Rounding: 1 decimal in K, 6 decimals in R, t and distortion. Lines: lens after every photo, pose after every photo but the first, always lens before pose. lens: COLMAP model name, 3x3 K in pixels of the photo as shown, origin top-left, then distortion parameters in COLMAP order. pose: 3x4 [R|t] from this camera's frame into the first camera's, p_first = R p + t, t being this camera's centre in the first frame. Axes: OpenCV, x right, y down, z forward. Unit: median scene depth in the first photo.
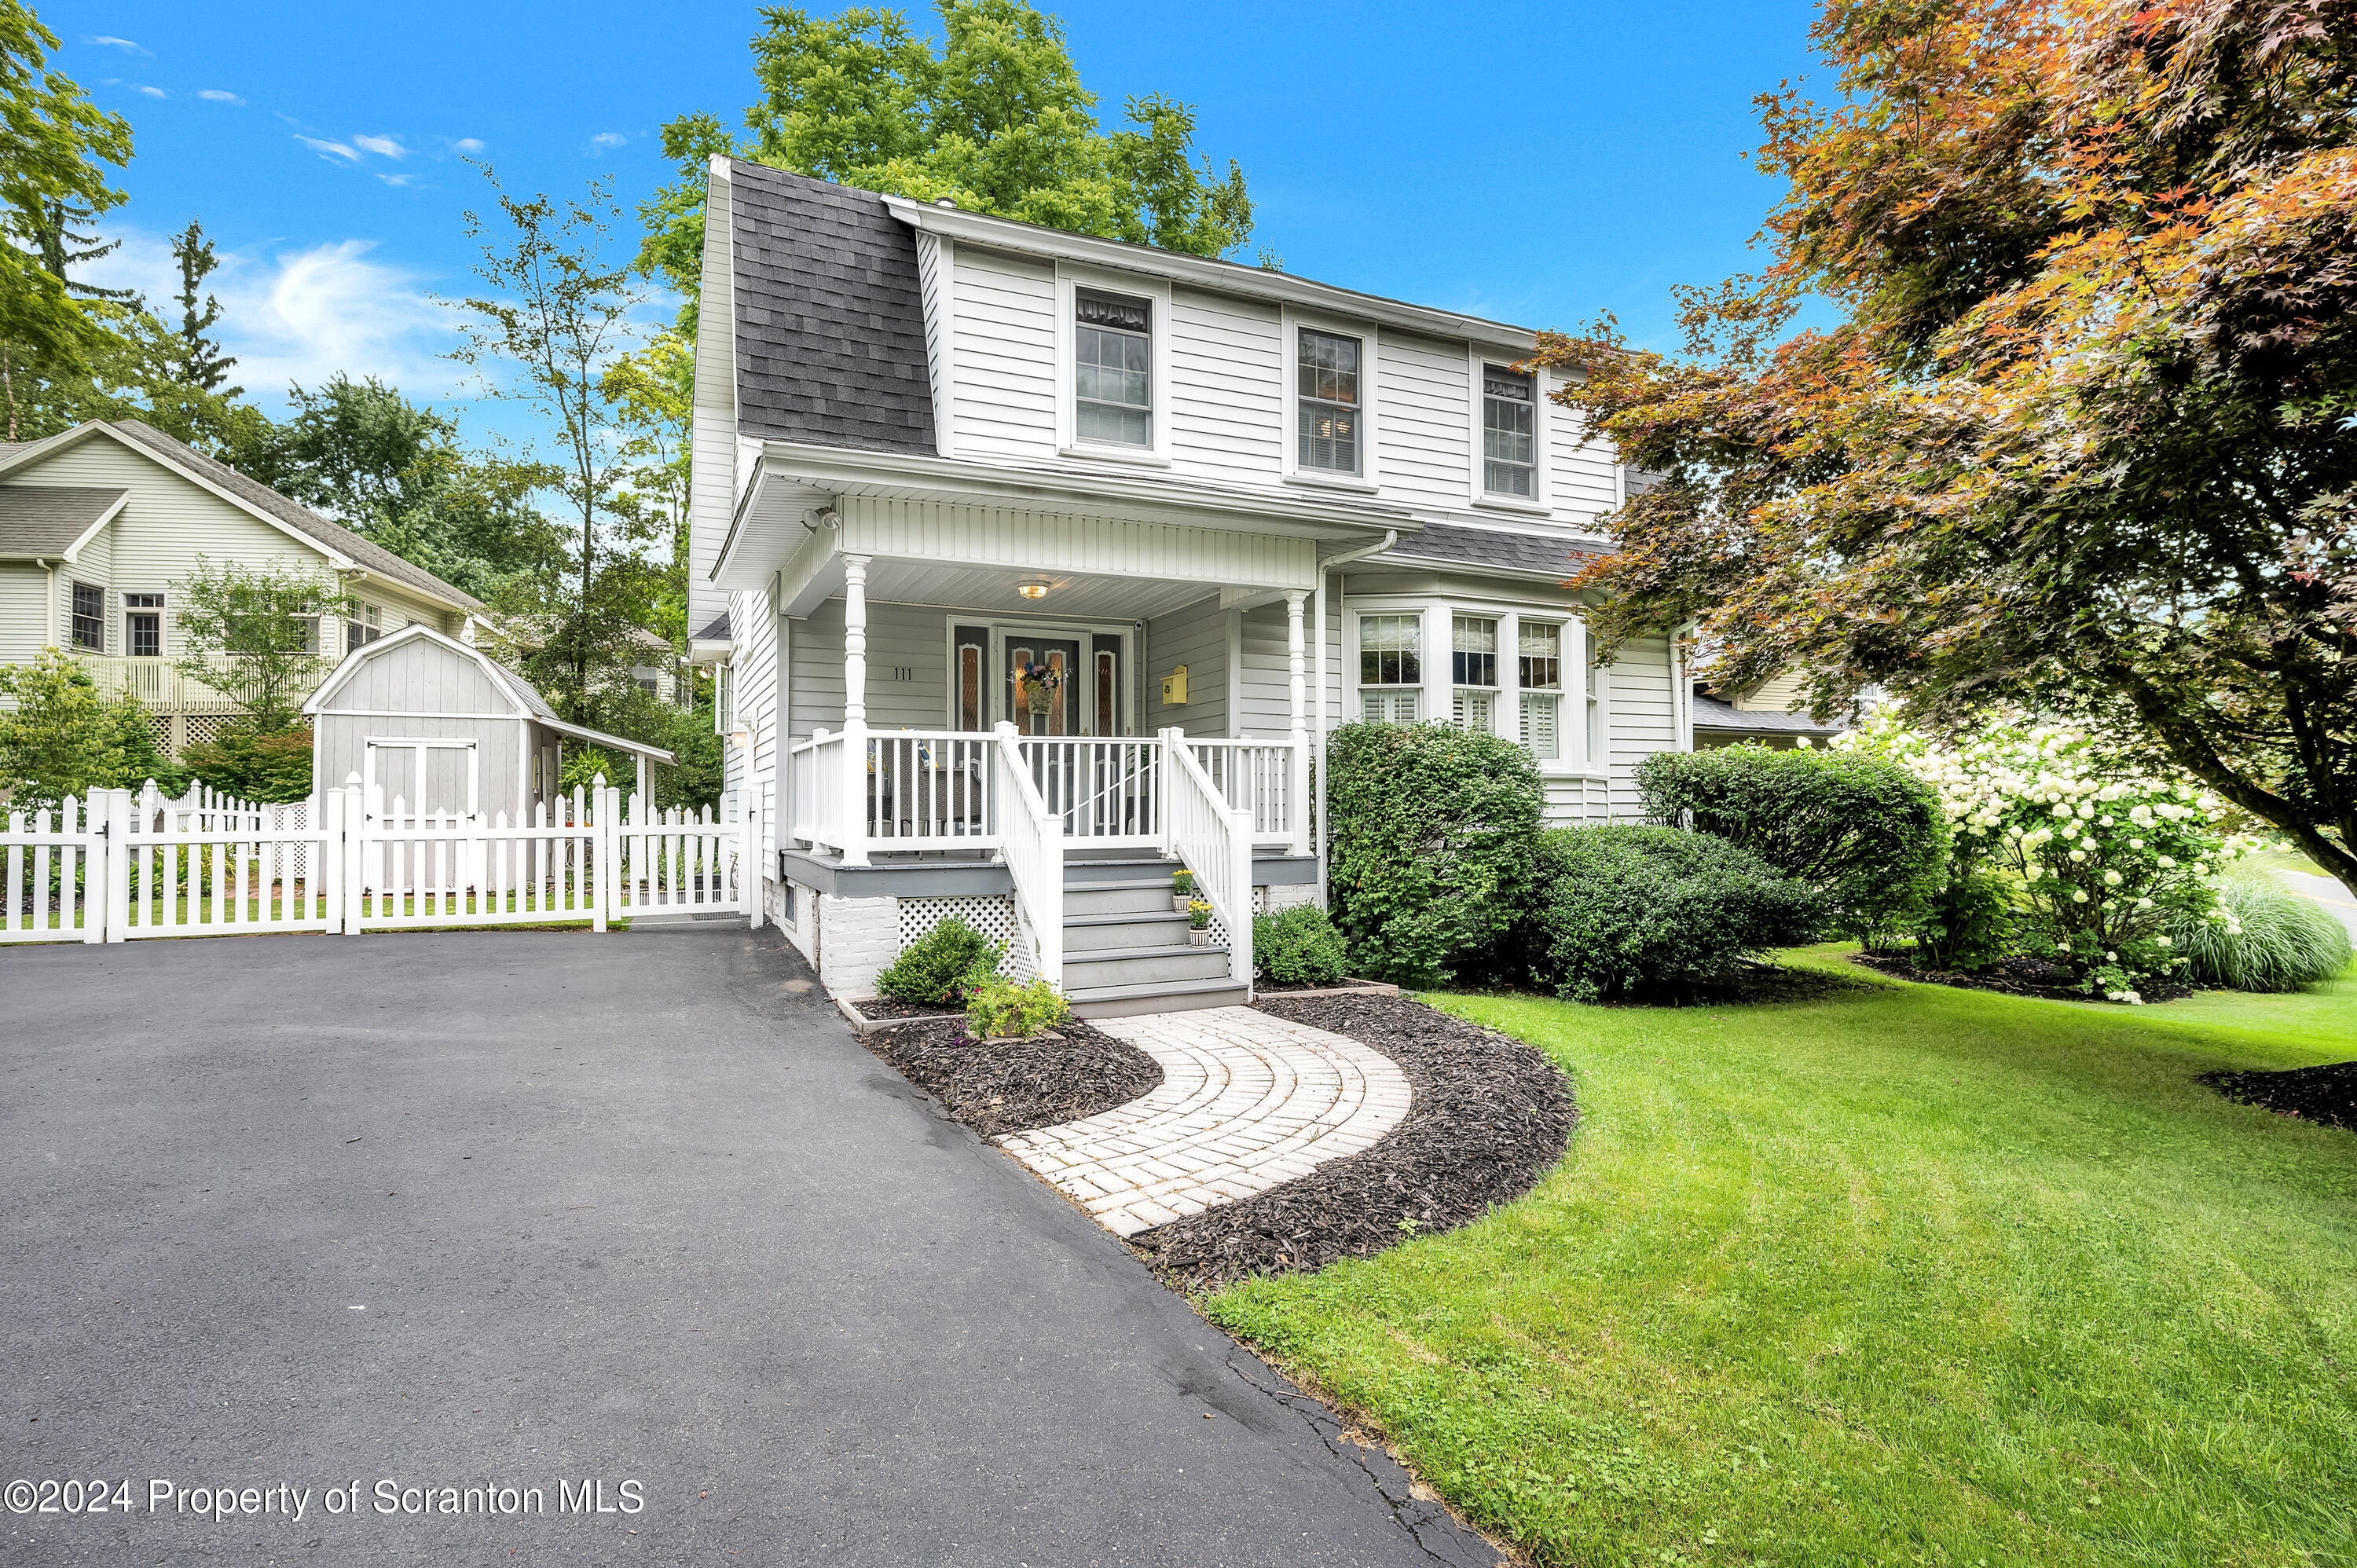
lens RADIAL K [[1177.3, 0, 1178.5], [0, 1177.3, 784.0], [0, 0, 1]] dist [-0.002354, -0.000332]
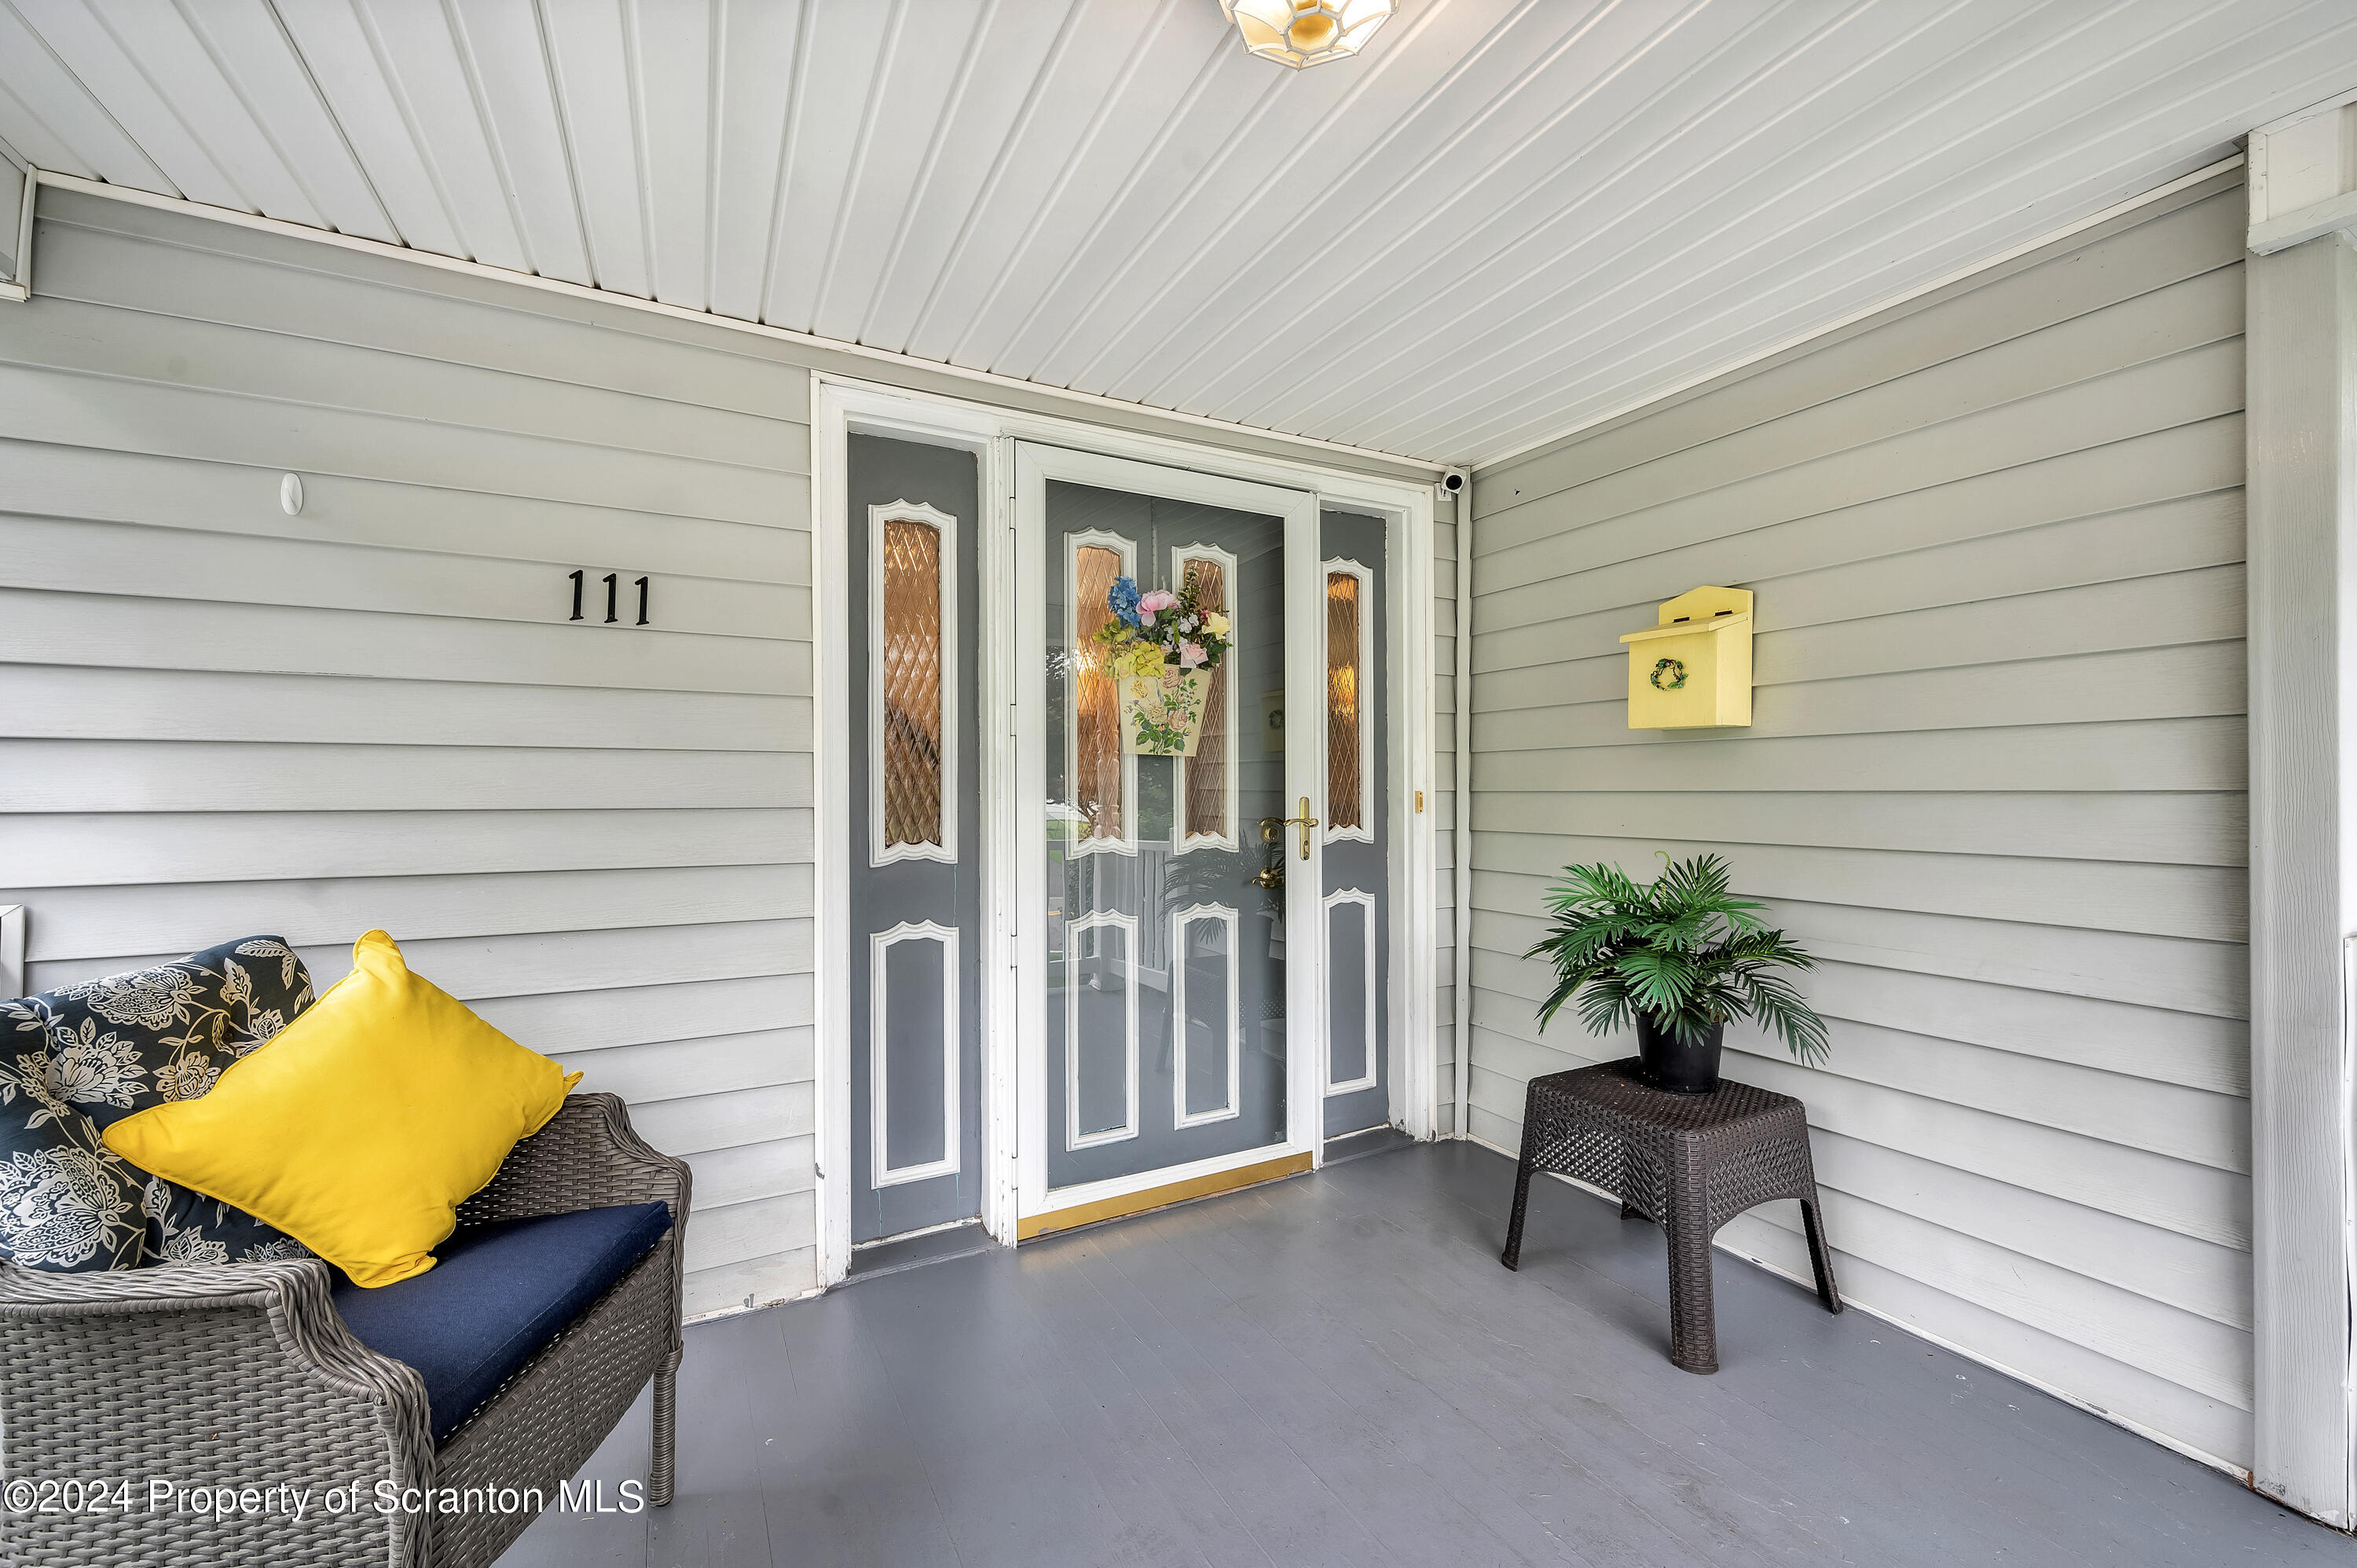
lens RADIAL K [[933.1, 0, 1203.9], [0, 933.1, 783.6], [0, 0, 1]] dist [-0.010580, -0.000016]
pose [[0.997946, -0.002008, 0.064026, -0.140477], [0.000837, 0.999832, 0.018318, -0.066537], [-0.064052, -0.018227, 0.997780, 0.883130]]
